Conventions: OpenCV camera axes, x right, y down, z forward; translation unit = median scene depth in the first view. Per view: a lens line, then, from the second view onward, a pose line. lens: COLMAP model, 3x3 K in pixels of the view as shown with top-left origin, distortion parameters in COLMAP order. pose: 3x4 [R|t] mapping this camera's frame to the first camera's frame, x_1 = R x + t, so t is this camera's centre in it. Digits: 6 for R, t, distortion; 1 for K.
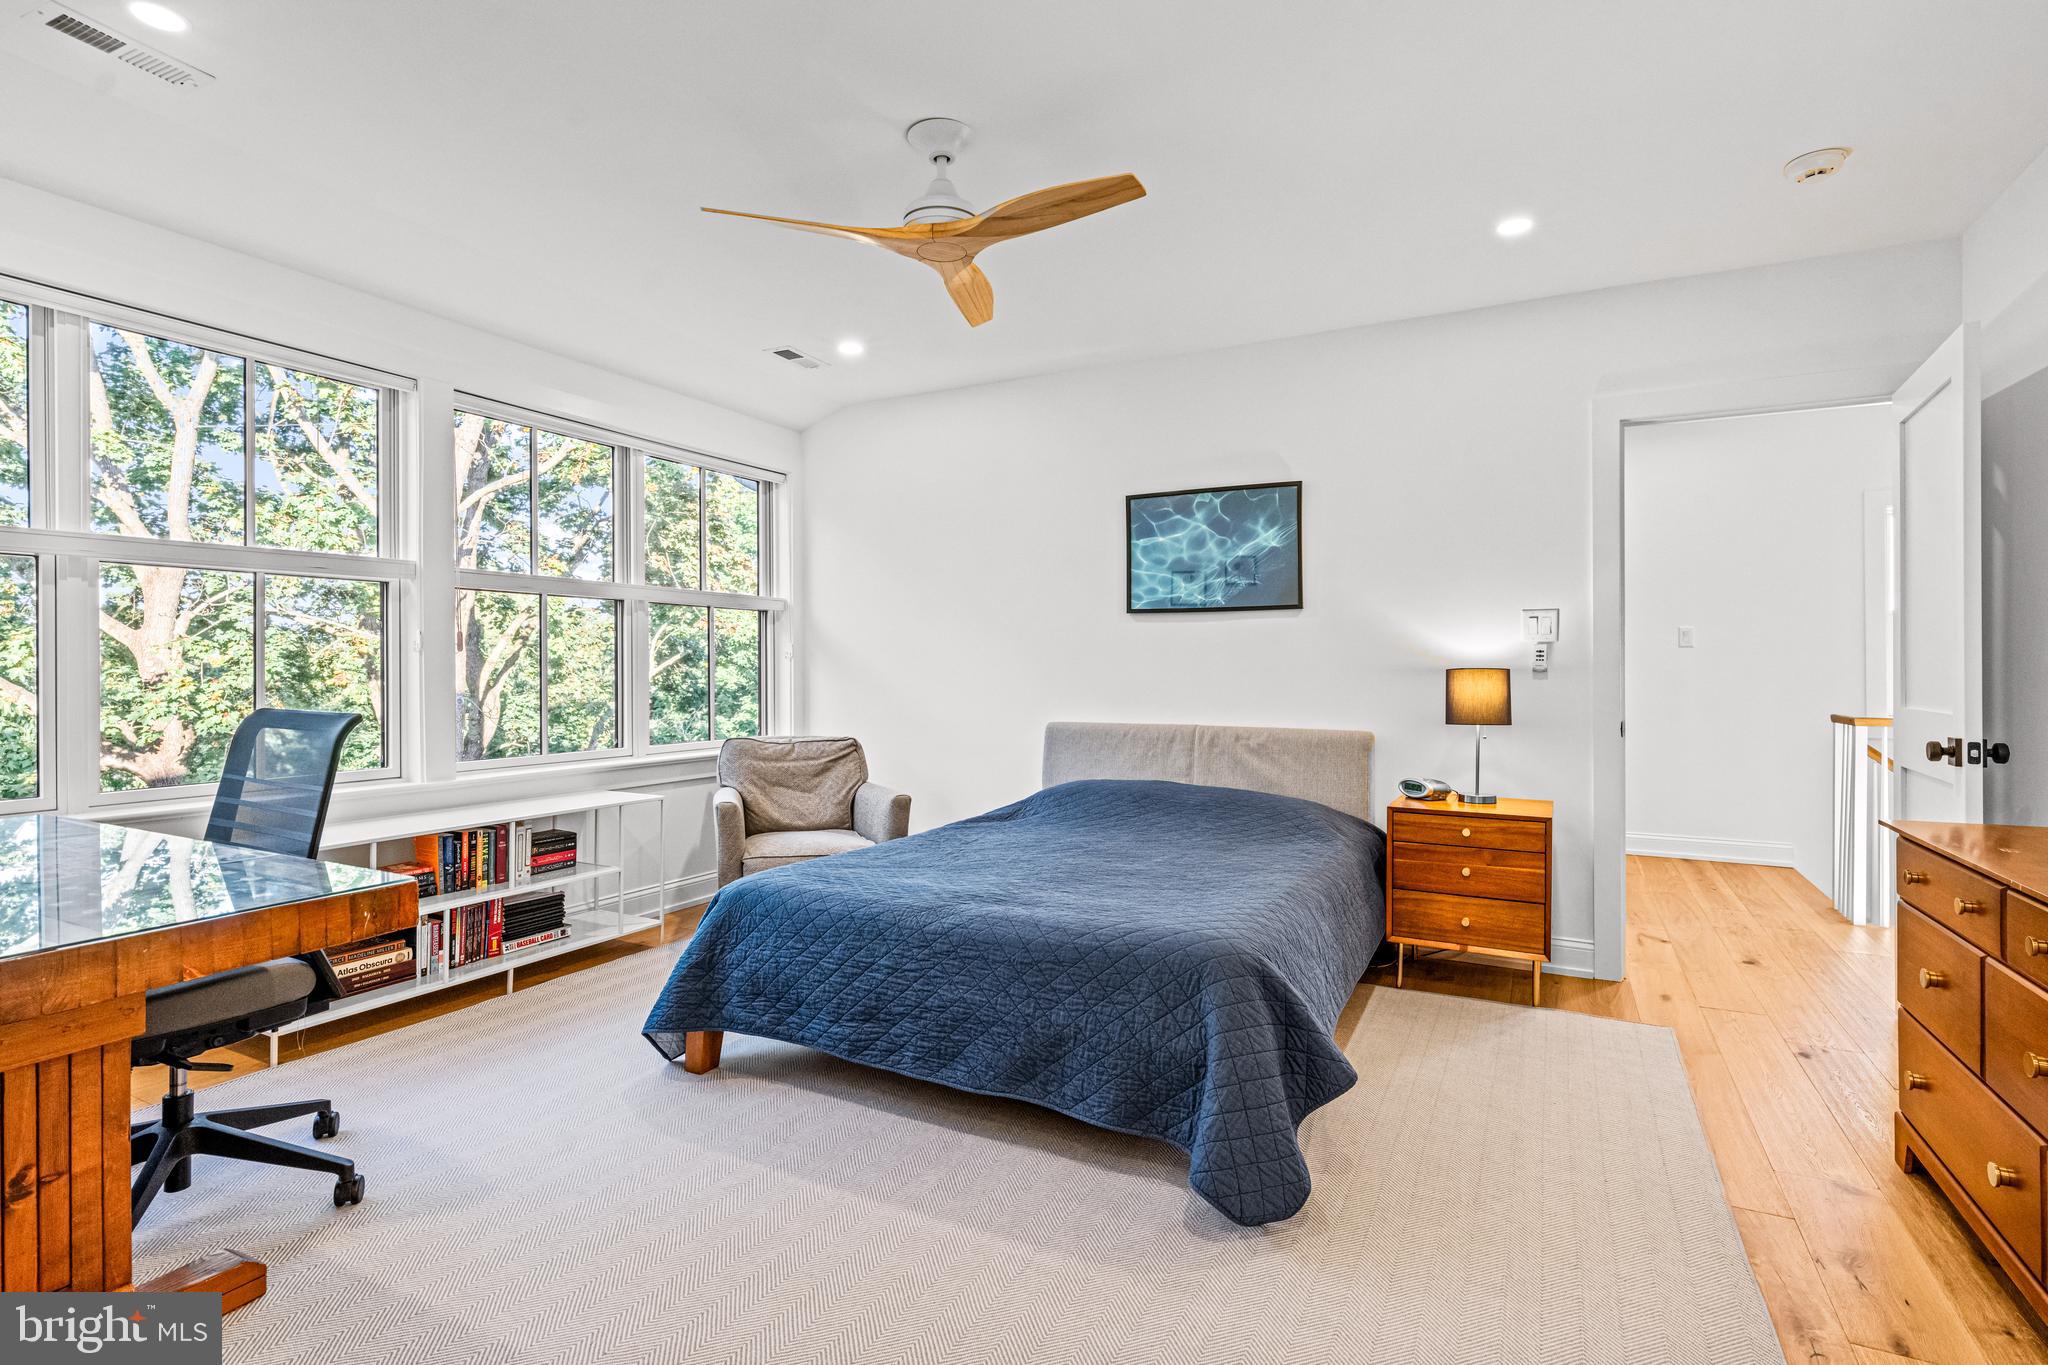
lens RADIAL K [[977.5, 0, 1023.1], [0, 977.5, 674.4], [0, 0, 1]] dist [-0.000852, -0.000039]
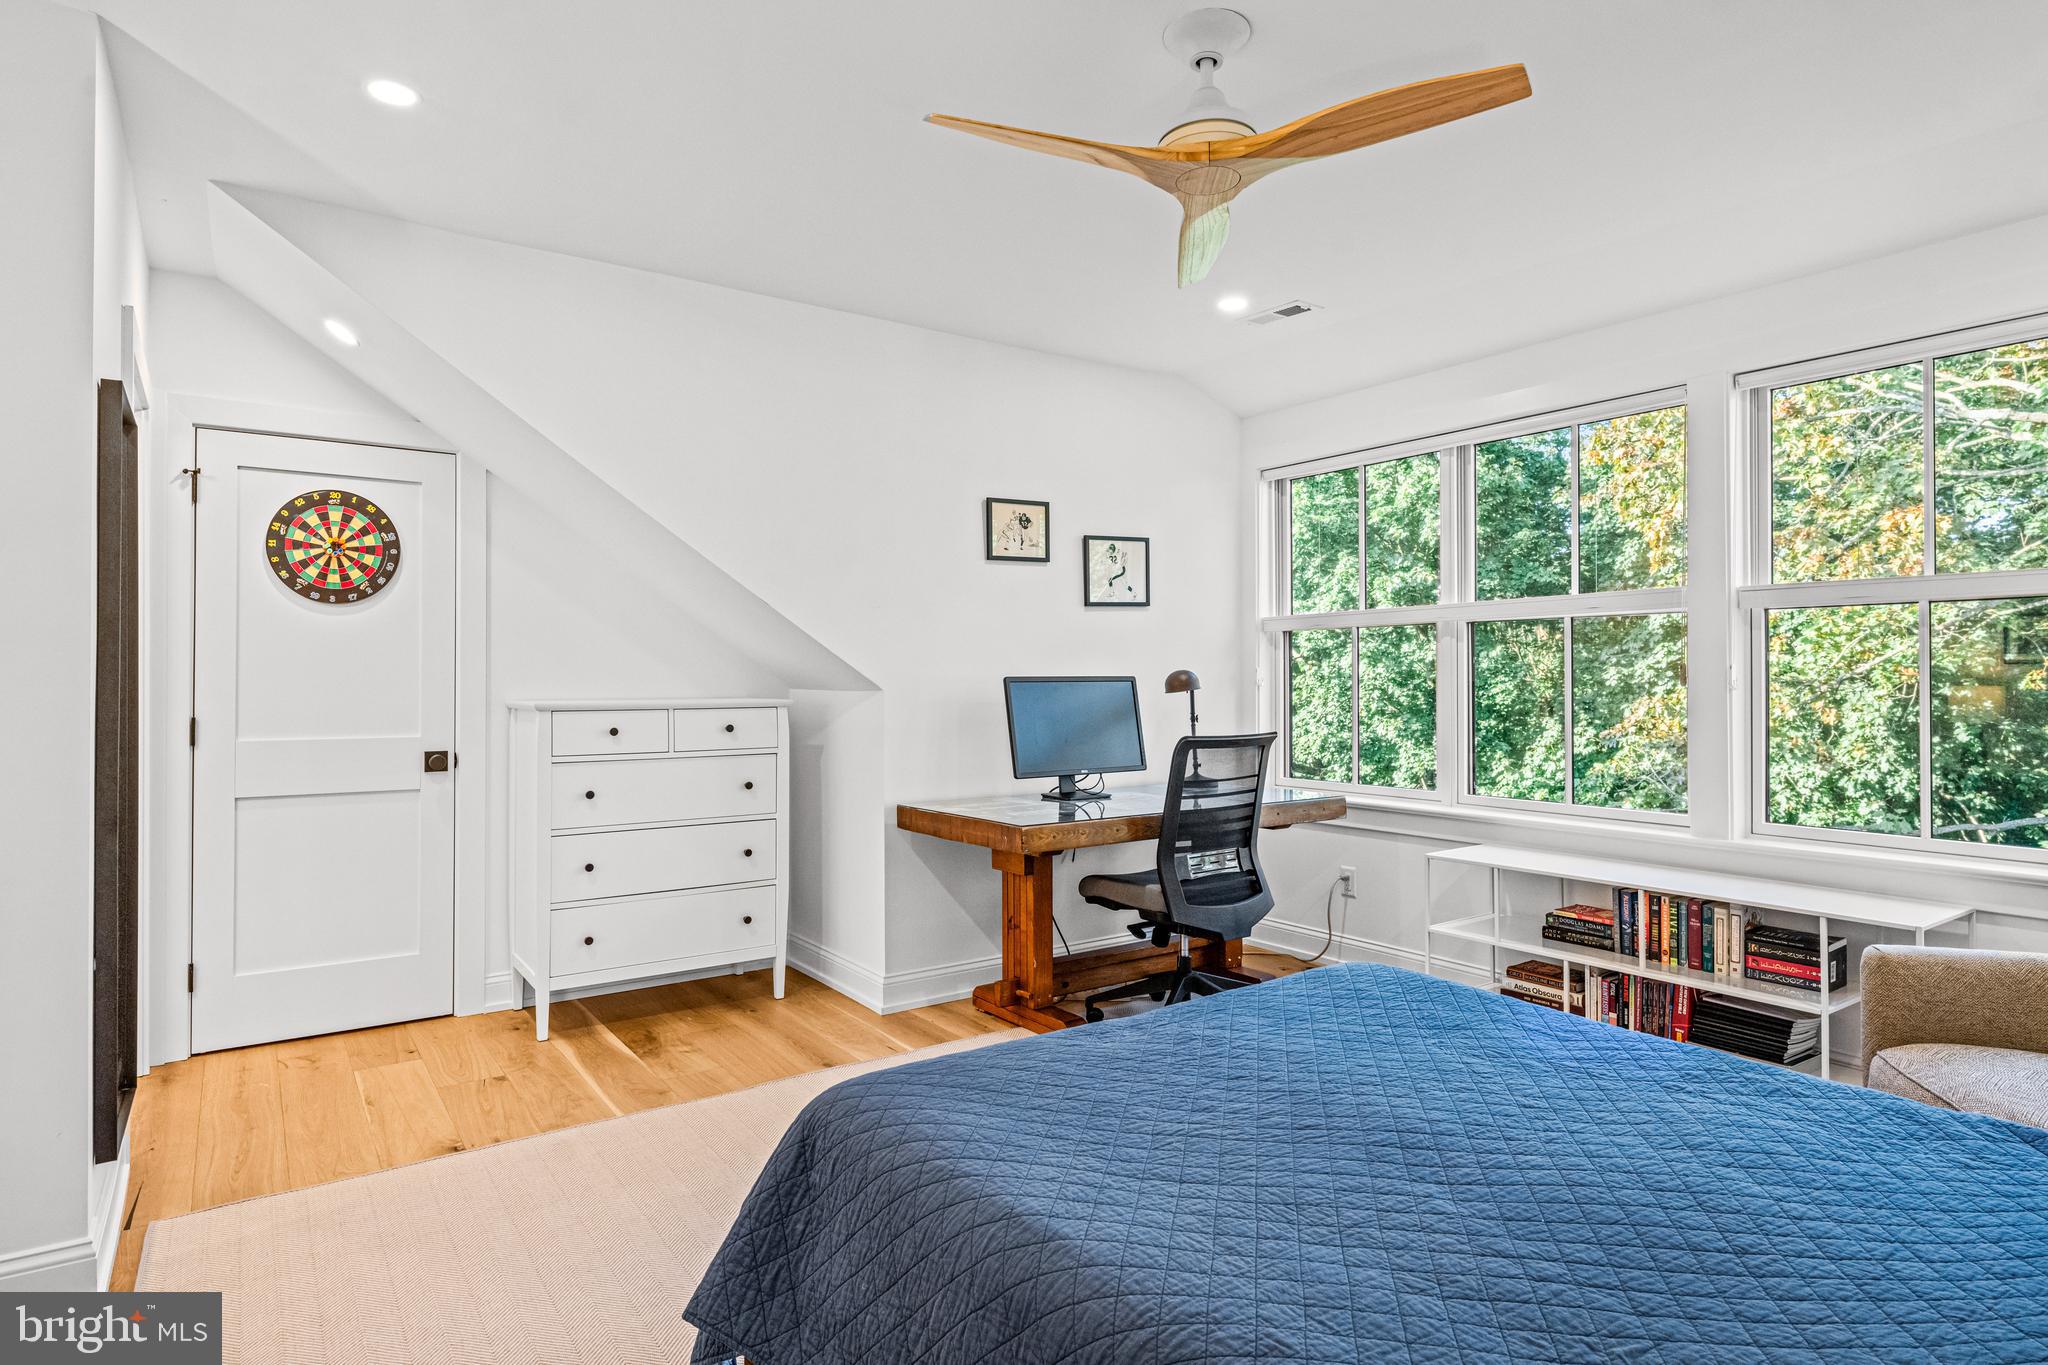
lens RADIAL K [[1100.9, 0, 1023.4], [0, 1100.9, 677.8], [0, 0, 1]] dist [-0.000015, -0.000002]
pose [[-0.449138, -0.001827, -0.893461, 0.553480], [-0.004644, 0.999989, 0.000289, -0.030284], [0.893450, 0.004279, -0.449142, 0.916118]]
